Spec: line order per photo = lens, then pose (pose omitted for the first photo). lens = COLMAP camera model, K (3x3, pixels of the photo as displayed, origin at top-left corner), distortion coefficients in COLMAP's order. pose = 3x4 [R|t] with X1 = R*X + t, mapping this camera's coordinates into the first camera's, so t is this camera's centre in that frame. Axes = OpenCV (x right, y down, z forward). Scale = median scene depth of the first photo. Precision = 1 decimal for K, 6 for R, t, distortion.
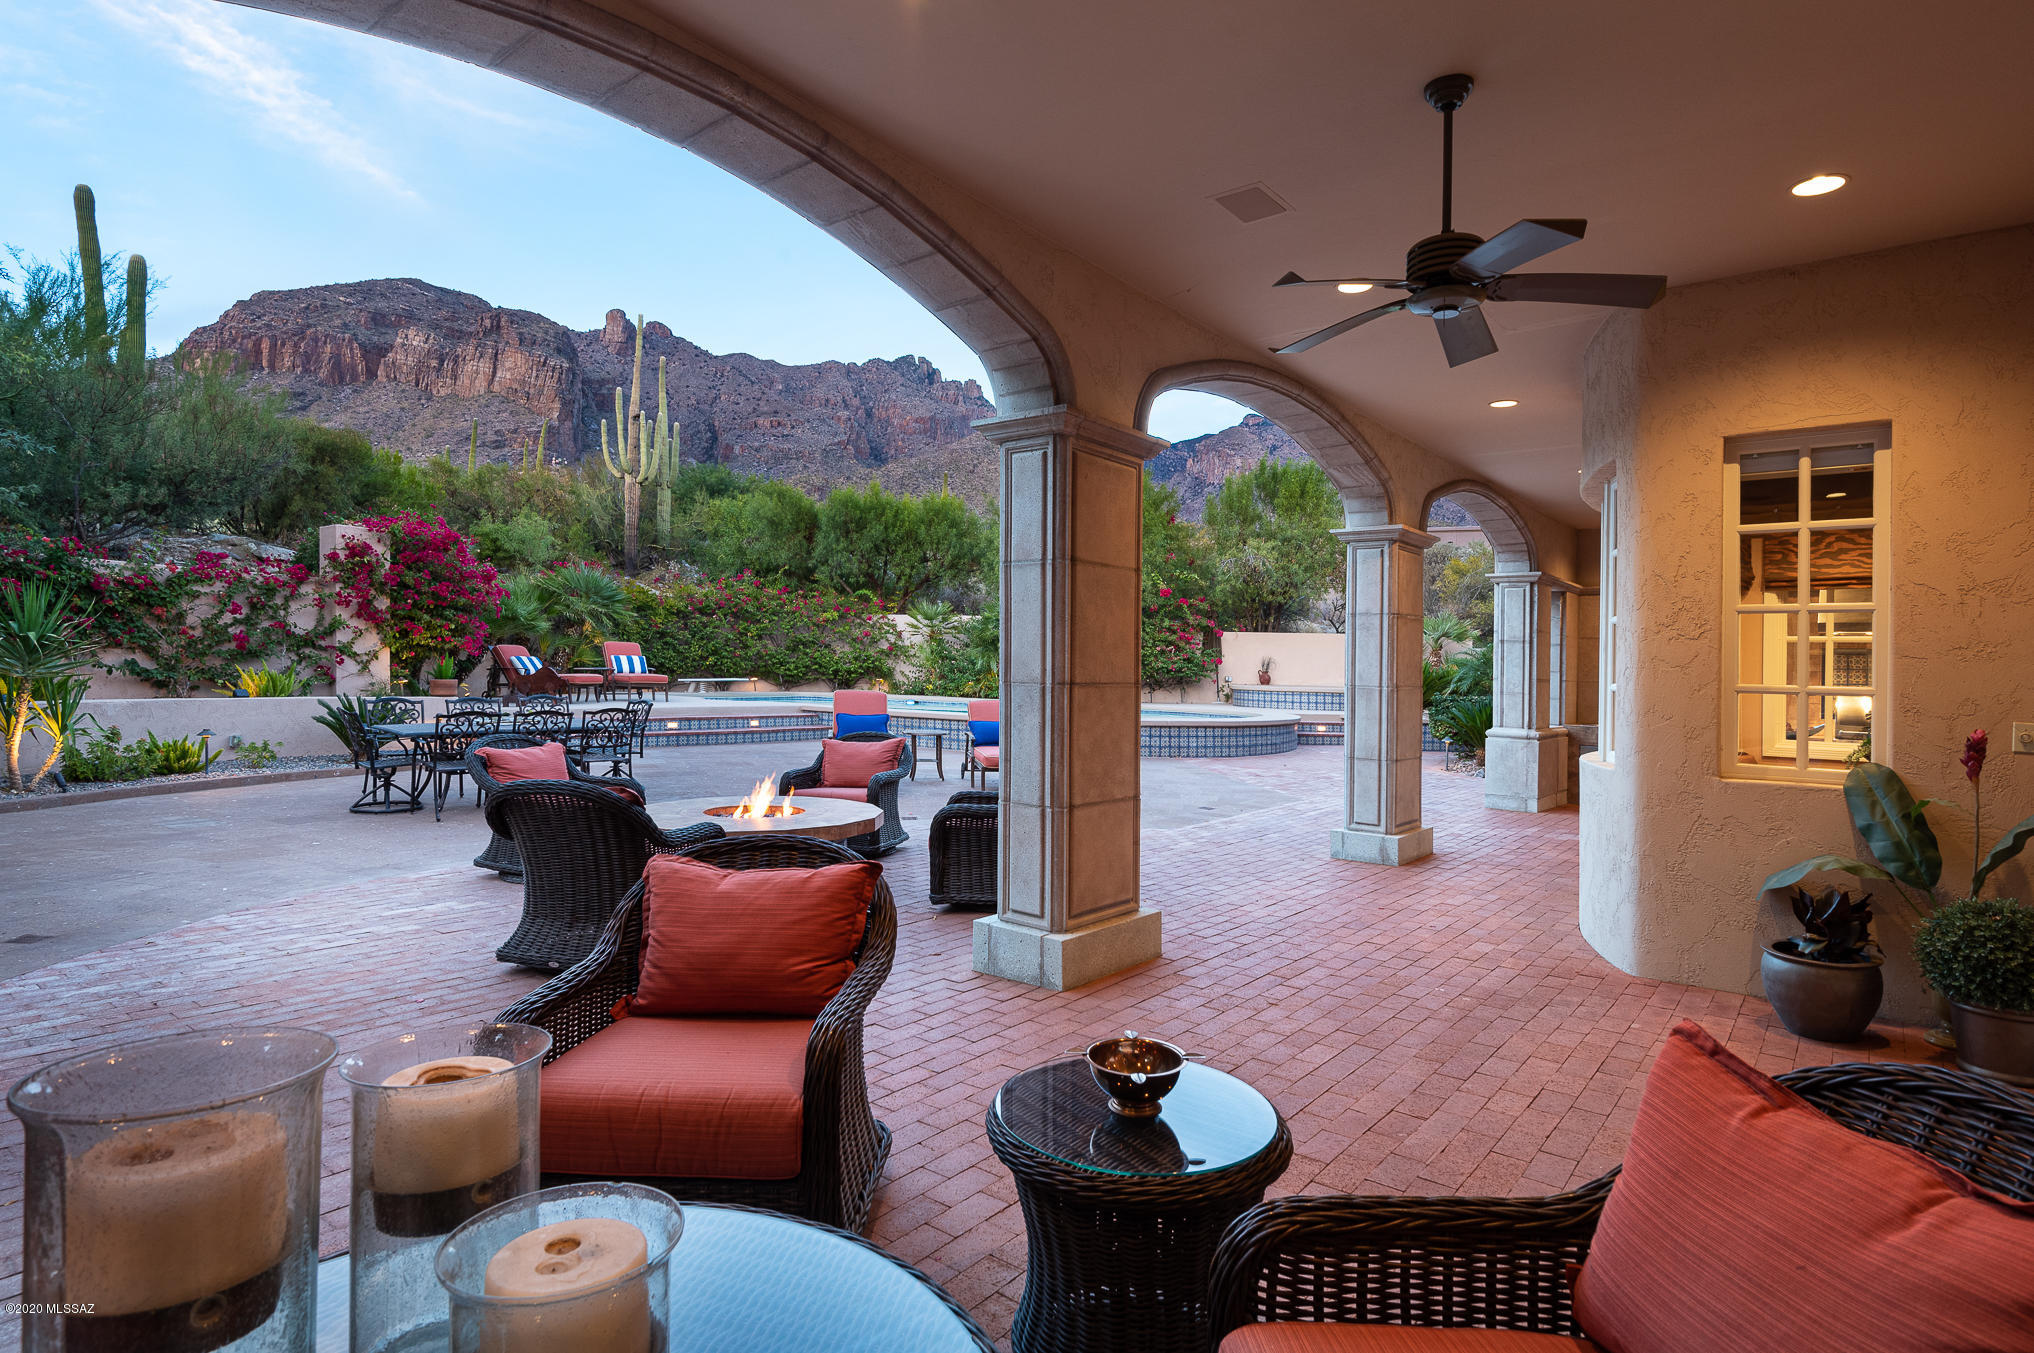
lens RADIAL K [[1064.6, 0, 978.9], [0, 1064.6, 642.7], [0, 0, 1]] dist [0.016754, 0.000385]
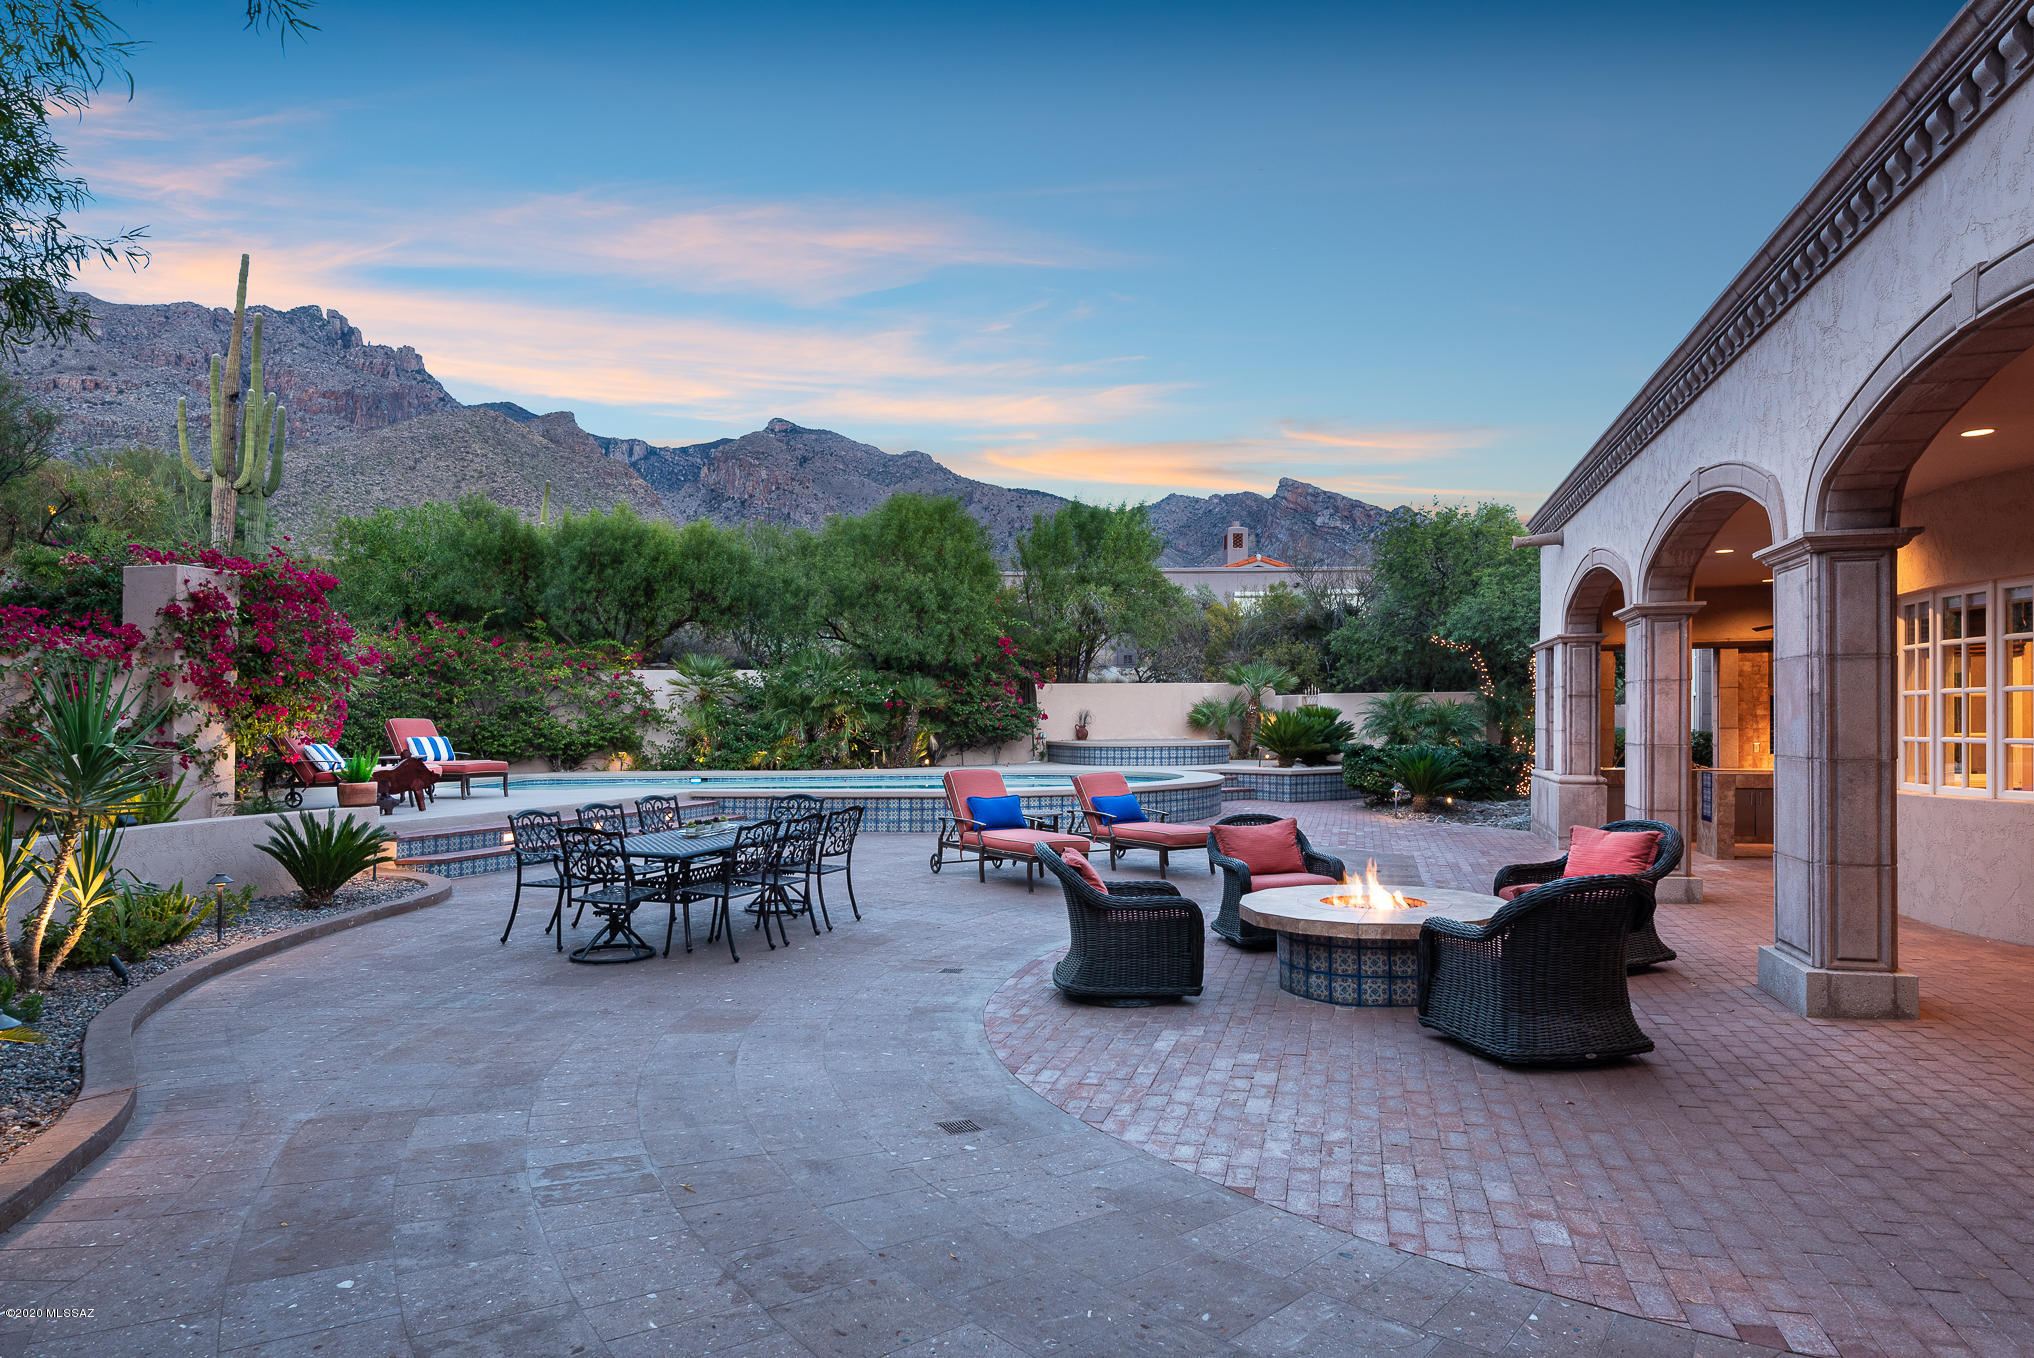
lens RADIAL K [[1282.3, 0, 988.3], [0, 1282.3, 698.0], [0, 0, 1]] dist [0.014864, -0.012281]
pose [[0.911154, -0.026293, 0.411226, -0.240732], [0.022968, 0.999651, 0.013026, -0.012246], [-0.411425, -0.002423, 0.911440, 0.019264]]
